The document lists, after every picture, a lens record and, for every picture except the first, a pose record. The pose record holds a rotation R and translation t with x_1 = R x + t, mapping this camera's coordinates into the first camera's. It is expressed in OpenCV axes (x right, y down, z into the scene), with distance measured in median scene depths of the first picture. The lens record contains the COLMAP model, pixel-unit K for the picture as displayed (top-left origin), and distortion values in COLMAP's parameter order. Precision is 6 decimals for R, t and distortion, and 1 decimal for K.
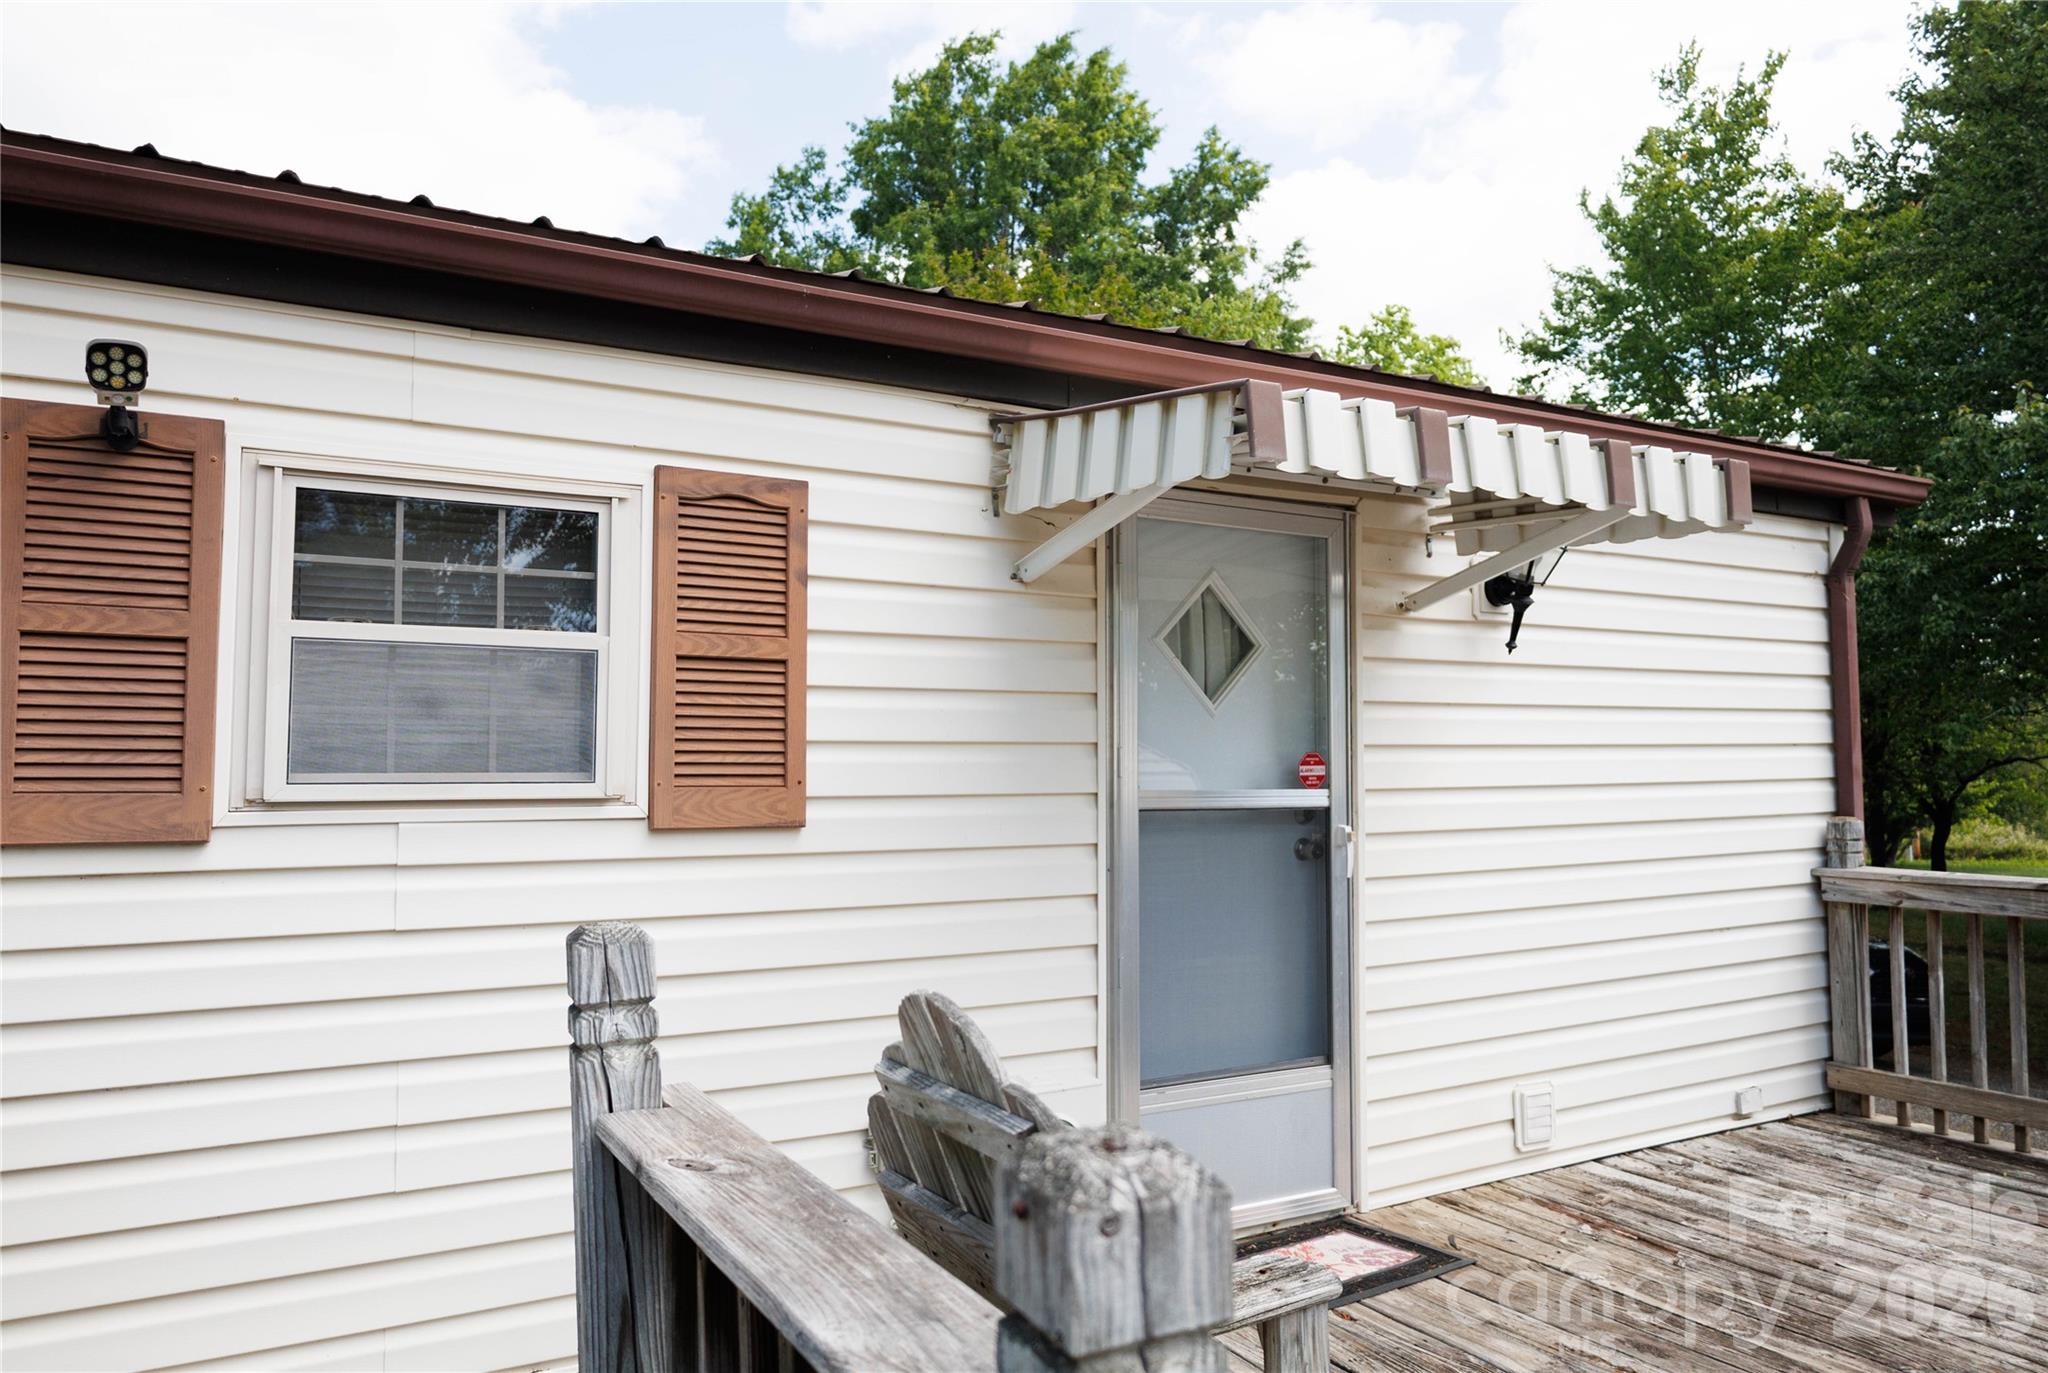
lens RADIAL K [[1462.3, 0, 1024.0], [0, 1462.3, 686.5], [0, 0, 1]] dist [0.008080, 0.000252]
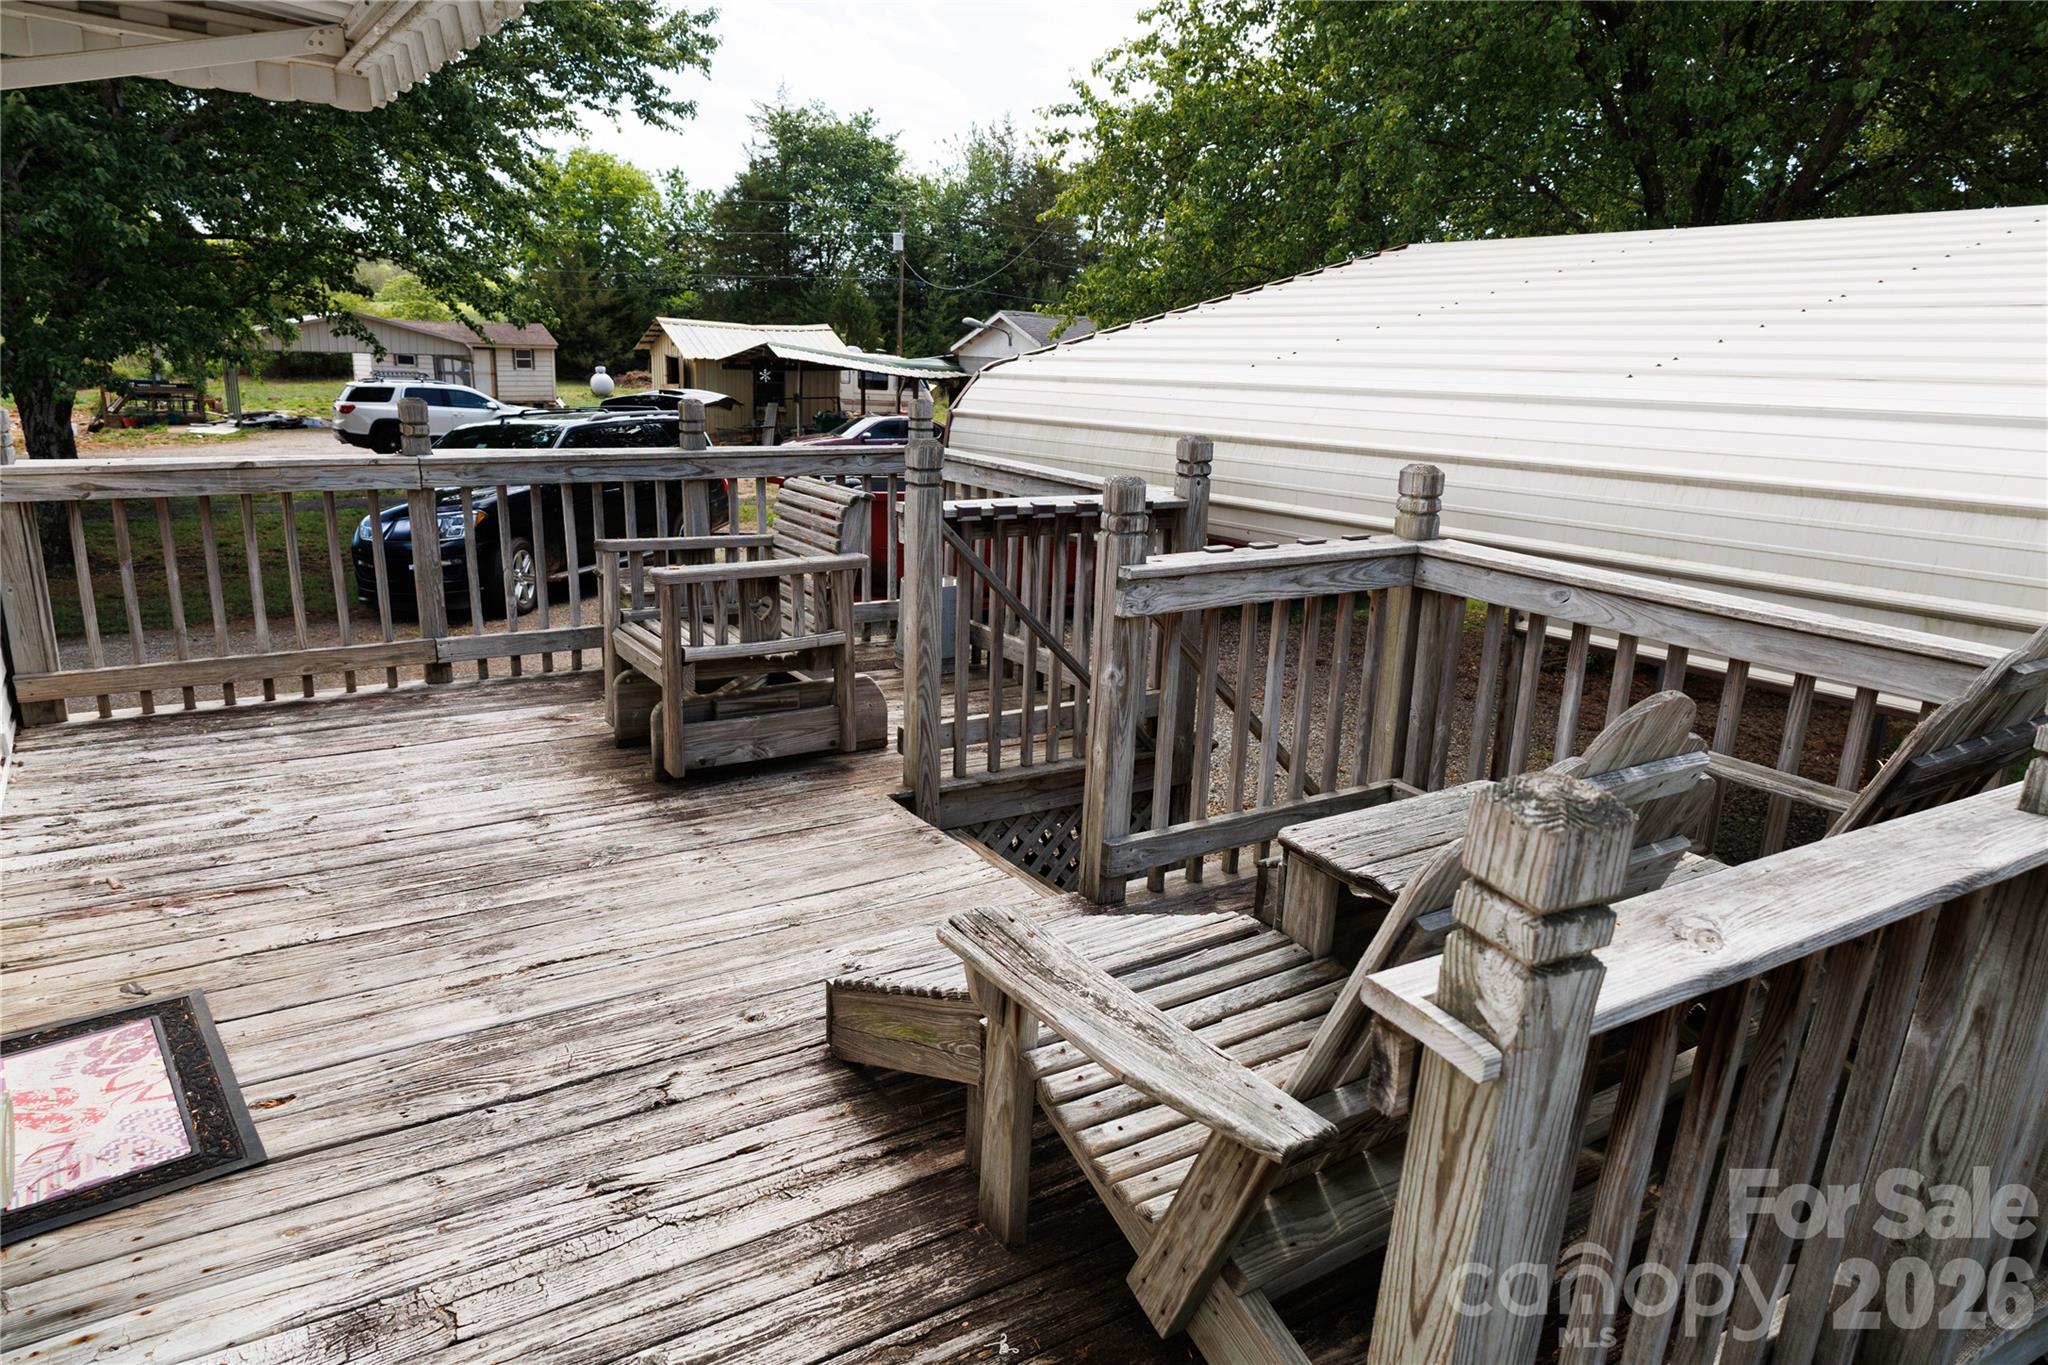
lens RADIAL K [[1316.7, 0, 1024.0], [0, 1316.7, 682.5], [0, 0, 1]] dist [0.007384, -0.004346]
pose [[-0.037726, -0.261942, 0.964346, -0.340664], [-0.081958, 0.962593, 0.258259, -0.008947], [-0.995922, -0.069292, -0.057783, 0.509846]]
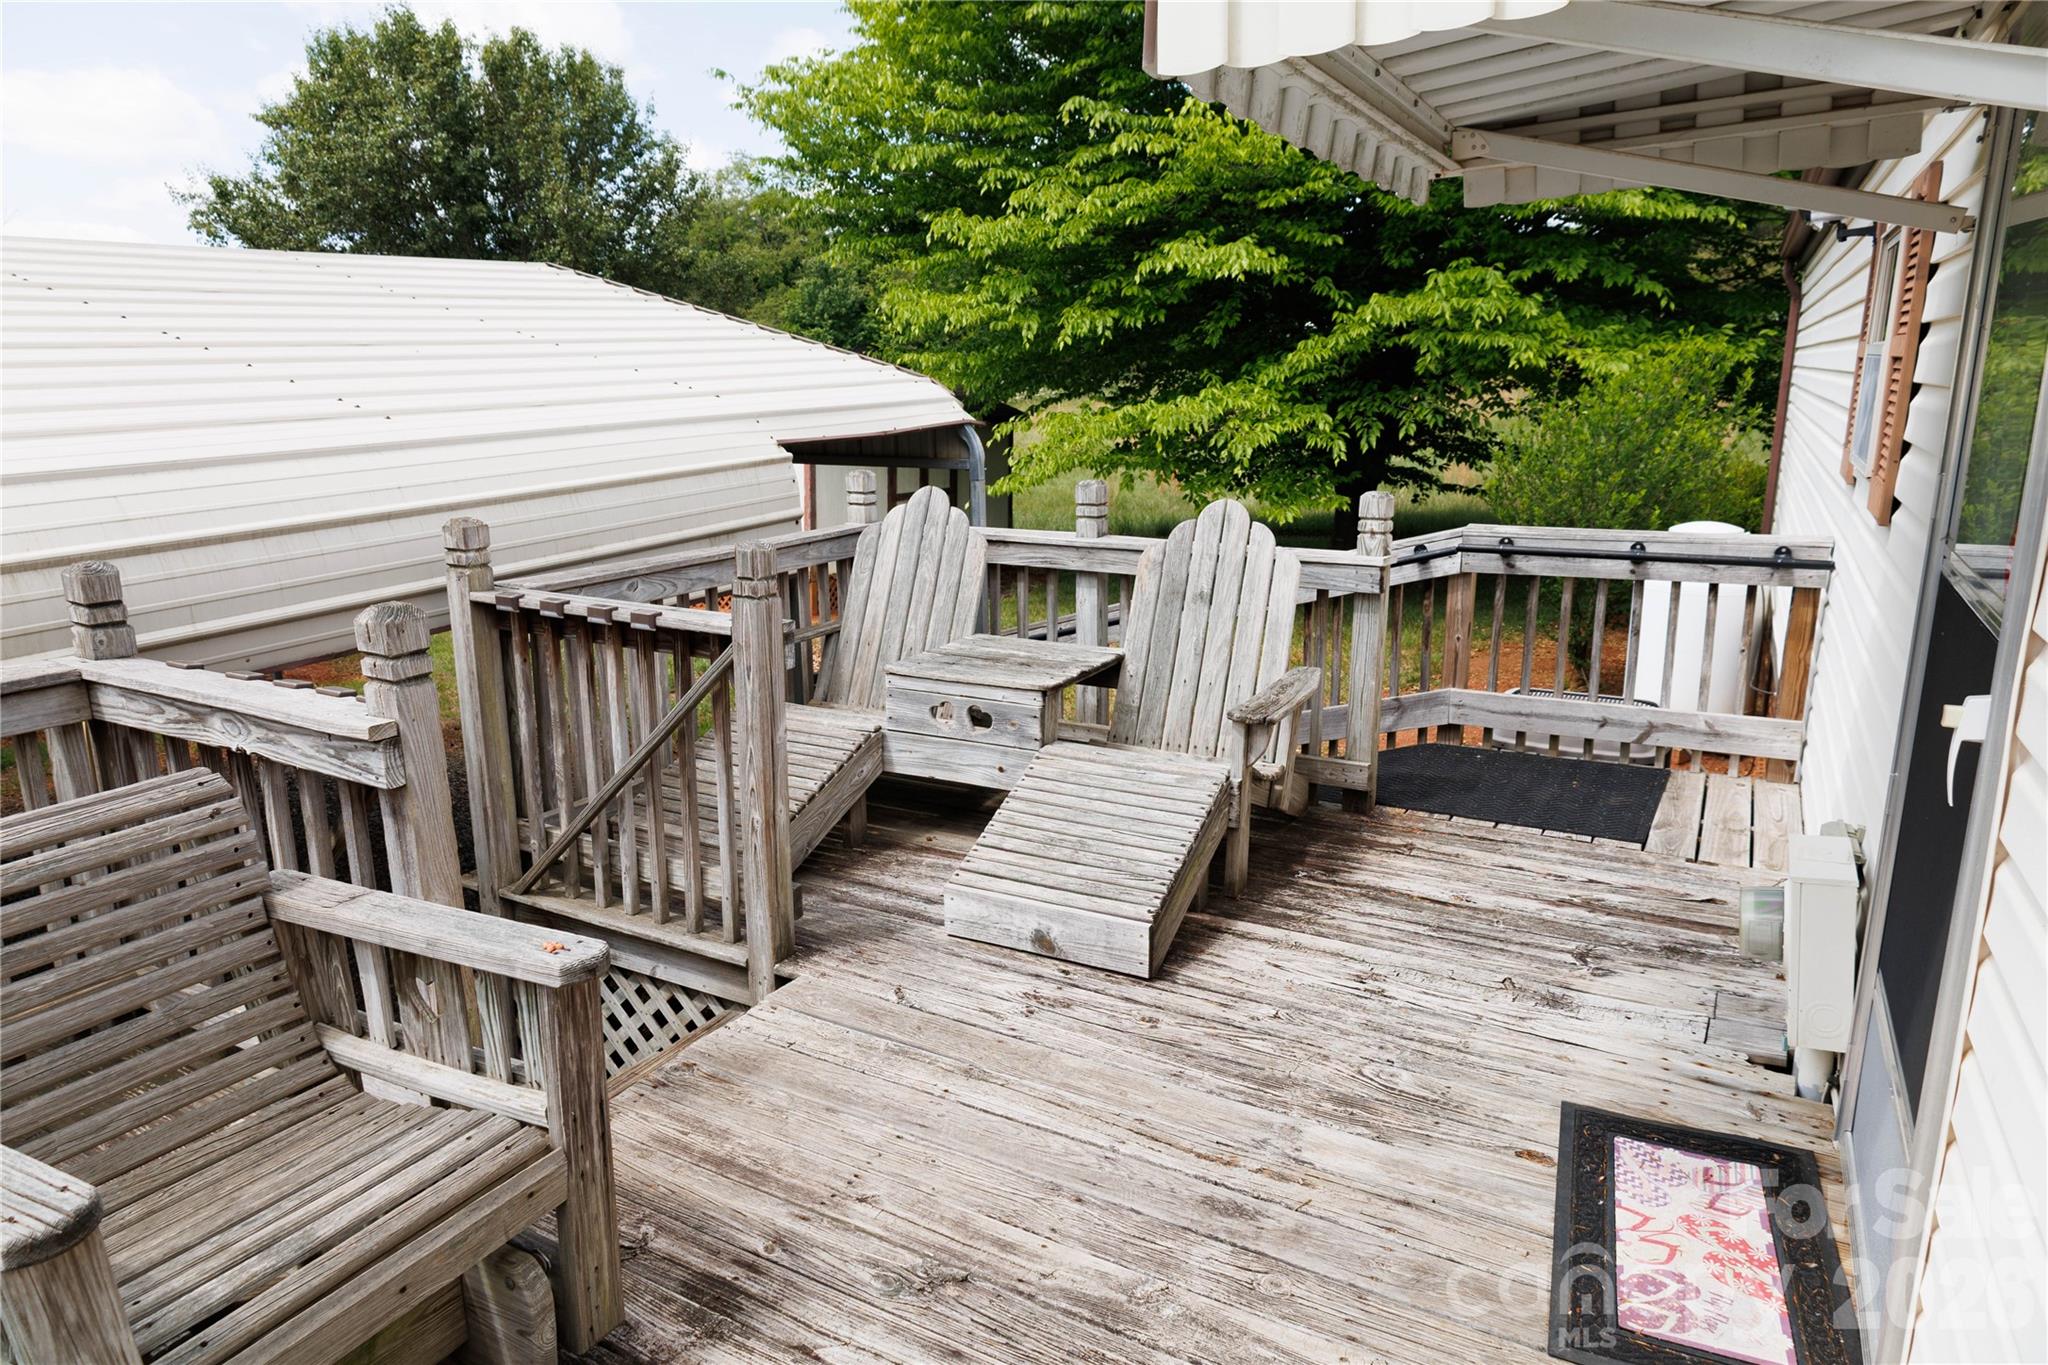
lens RADIAL K [[1316.7, 0, 1024.0], [0, 1316.7, 682.5], [0, 0, 1]] dist [0.007384, -0.004346]
pose [[-0.857733, 0.116655, -0.500685, 0.644723], [0.024806, 0.982172, 0.186342, 0.008733], [0.513496, 0.147411, -0.845335, 1.140713]]
